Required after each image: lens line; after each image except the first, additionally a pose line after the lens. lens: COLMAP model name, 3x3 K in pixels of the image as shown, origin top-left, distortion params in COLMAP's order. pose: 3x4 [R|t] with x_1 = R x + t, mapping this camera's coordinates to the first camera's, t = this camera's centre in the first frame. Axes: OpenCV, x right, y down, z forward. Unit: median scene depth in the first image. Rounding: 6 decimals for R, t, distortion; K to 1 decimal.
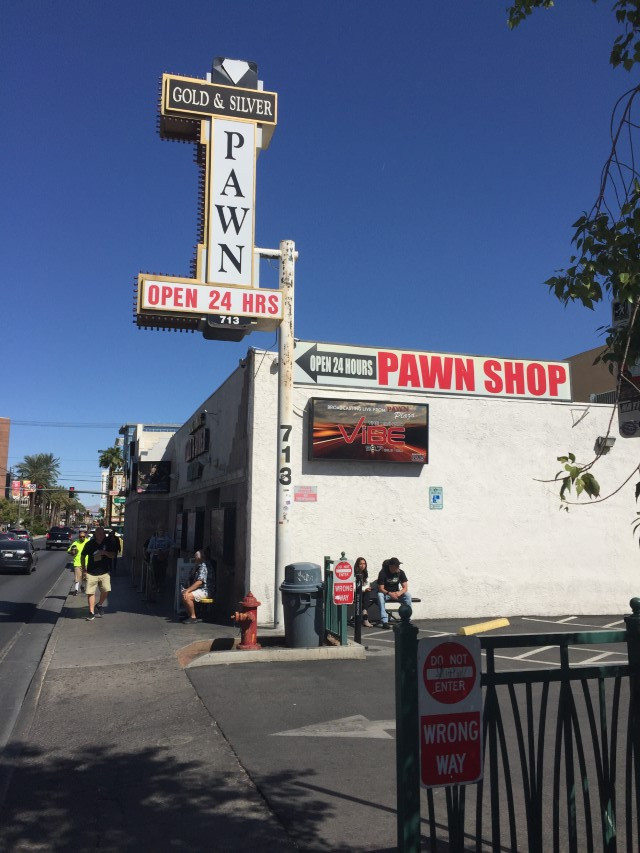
lens RADIAL K [[699.0, 0, 320.0], [0, 699.0, 426.5], [0, 0, 1]] dist [-0.003630, 0.071423]
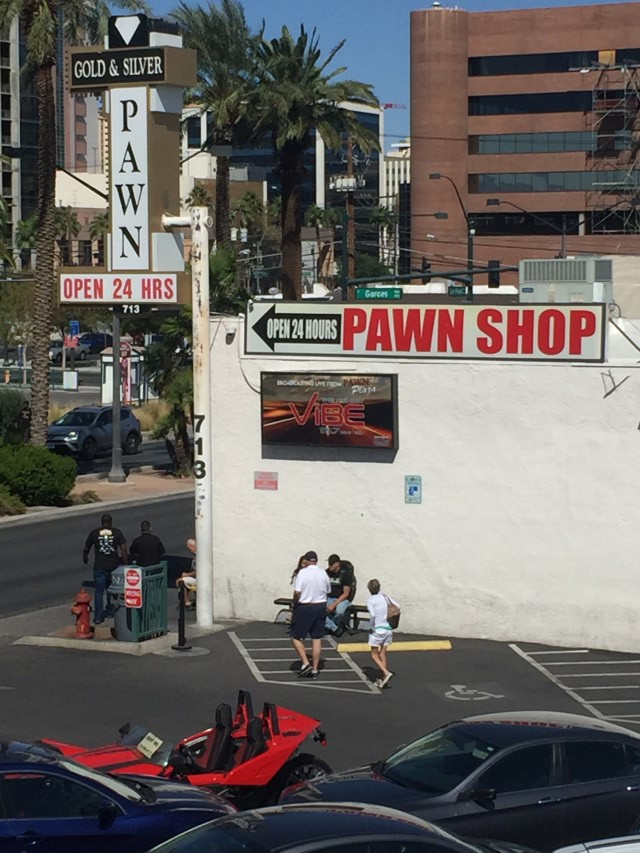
lens RADIAL K [[2107.0, 0, 322.4], [0, 2107.0, 492.7], [0, 0, 1]] dist [-0.081377, 0.338676]
pose [[0.737239, 0.055234, -0.673370, 1.776882], [0.094068, 0.978554, 0.183258, -0.359377], [0.669051, -0.198448, 0.716233, -0.831904]]
